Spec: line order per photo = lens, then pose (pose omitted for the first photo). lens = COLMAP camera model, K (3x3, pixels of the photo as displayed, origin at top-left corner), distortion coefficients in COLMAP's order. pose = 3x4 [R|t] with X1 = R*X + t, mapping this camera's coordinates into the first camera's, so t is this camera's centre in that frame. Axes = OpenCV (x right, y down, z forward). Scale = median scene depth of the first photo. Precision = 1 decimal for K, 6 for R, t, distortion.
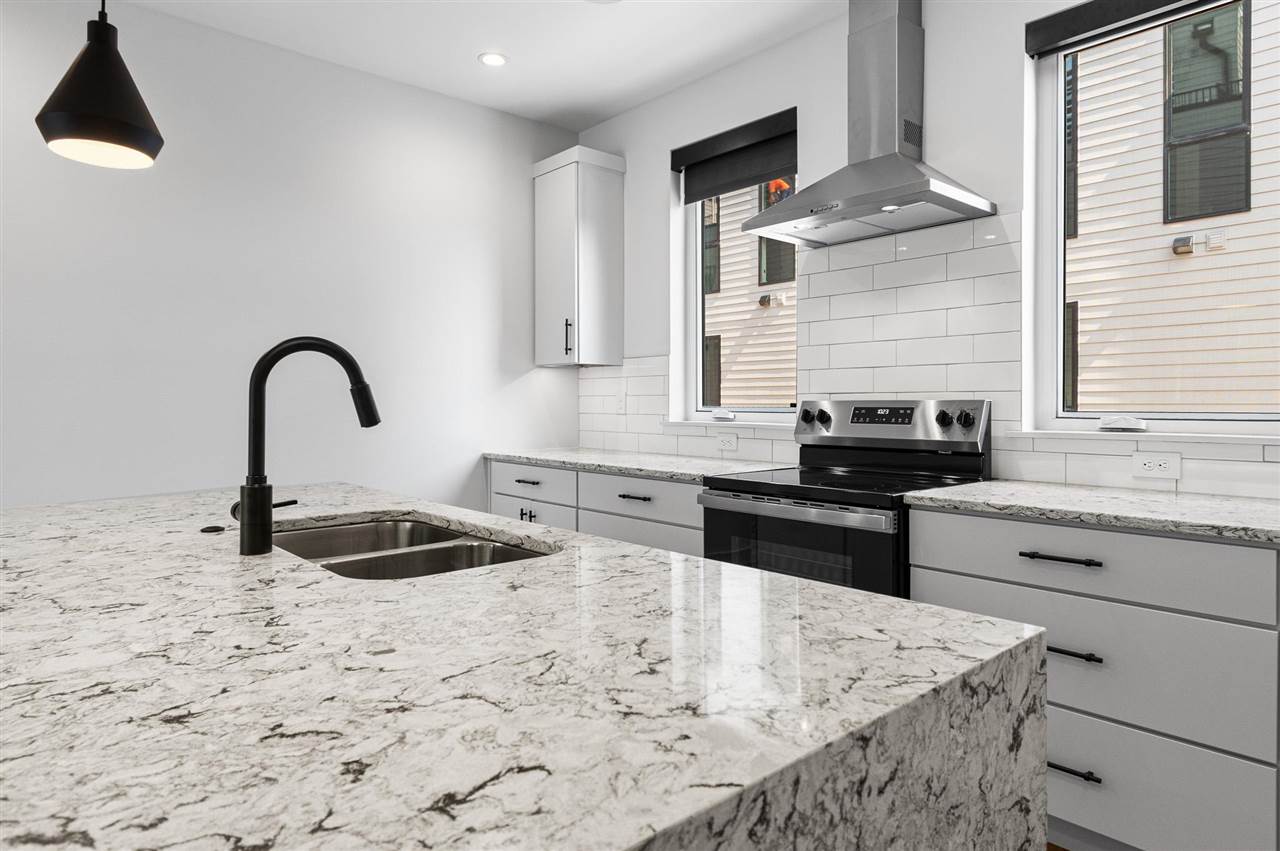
lens RADIAL K [[757.9, 0, 640.5], [0, 757.9, 419.5], [0, 0, 1]] dist [0.012364, -0.002549]
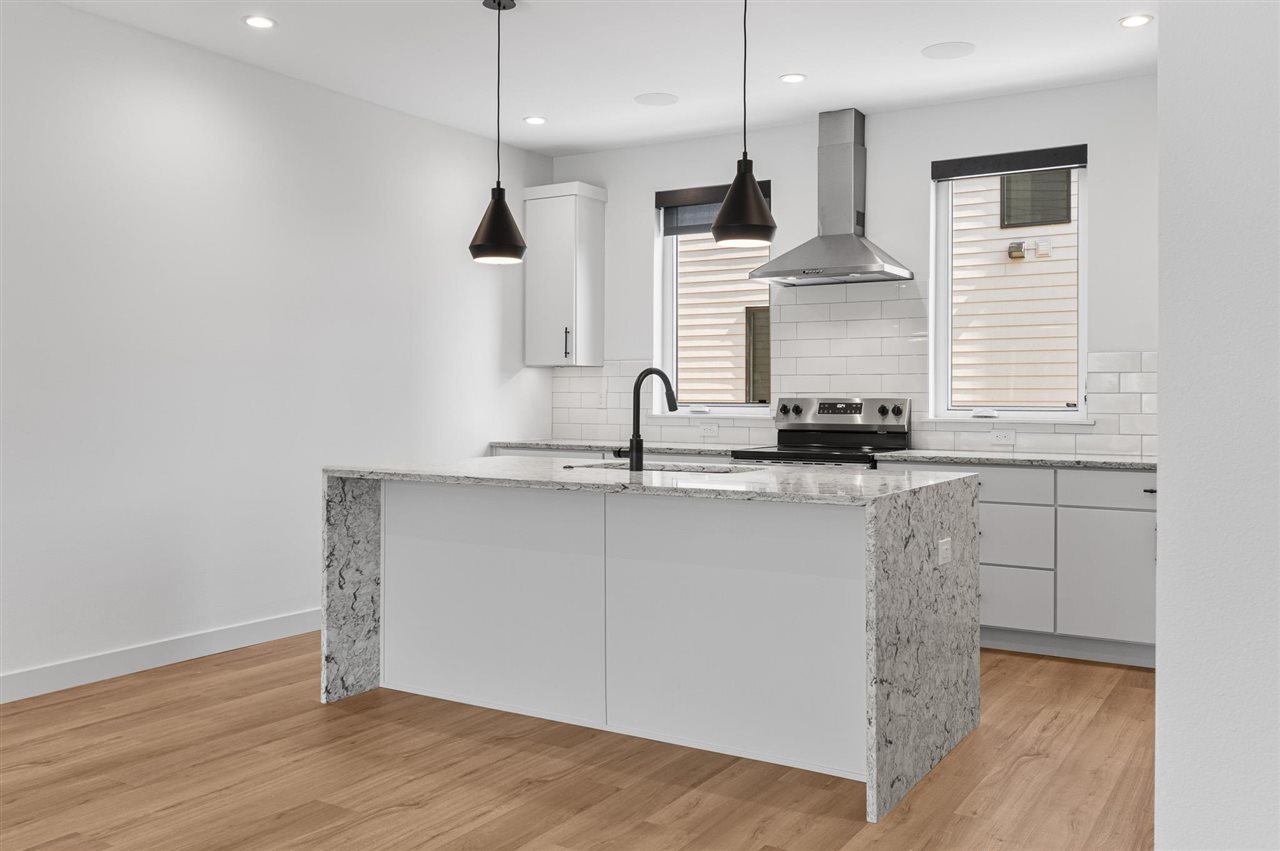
lens RADIAL K [[1095.0, 0, 640.0], [0, 1095.0, 425.5], [0, 0, 1]] dist [0.049328, 0.003675]
pose [[0.958436, -0.003882, 0.285281, -0.617599], [0.002601, 0.999985, 0.004870, 0.015434], [-0.285295, -0.003926, 0.958432, -0.867343]]
